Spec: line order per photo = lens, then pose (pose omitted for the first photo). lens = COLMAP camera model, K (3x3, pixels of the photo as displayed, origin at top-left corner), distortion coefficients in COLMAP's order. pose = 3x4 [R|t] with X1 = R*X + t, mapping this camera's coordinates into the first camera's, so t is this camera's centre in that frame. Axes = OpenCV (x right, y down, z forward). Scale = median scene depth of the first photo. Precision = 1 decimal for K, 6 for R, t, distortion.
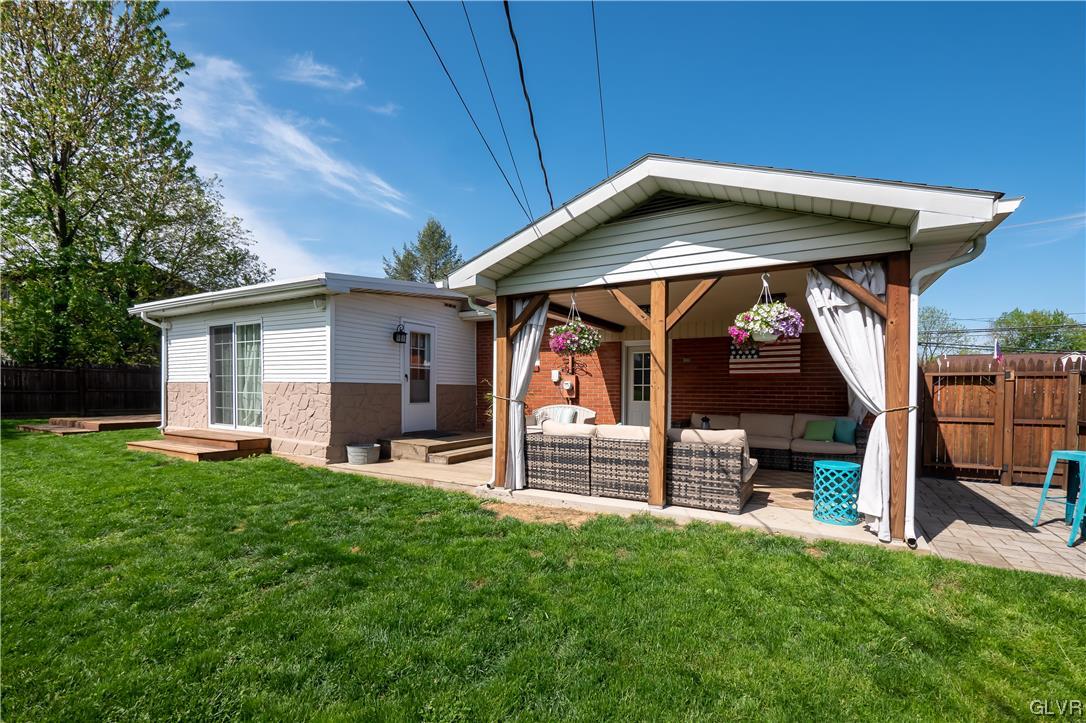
lens RADIAL K [[481.8, 0, 542.1], [0, 481.8, 402.0], [0, 0, 1]] dist [-0.000169, -0.000020]
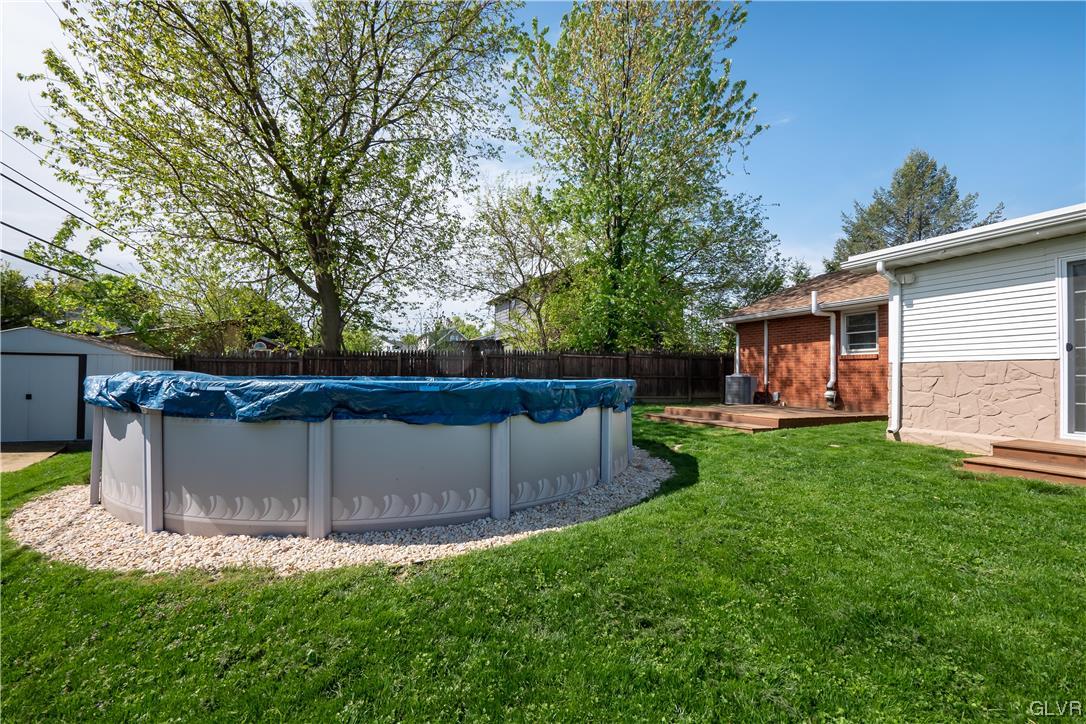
lens RADIAL K [[470.8, 0, 542.7], [0, 470.8, 372.6], [0, 0, 1]] dist [-0.001778, -0.000266]
pose [[0.781319, -0.012716, -0.624003, -0.188588], [-0.005328, 0.999620, -0.027043, -0.001631], [0.624109, 0.024454, 0.780954, 0.041510]]
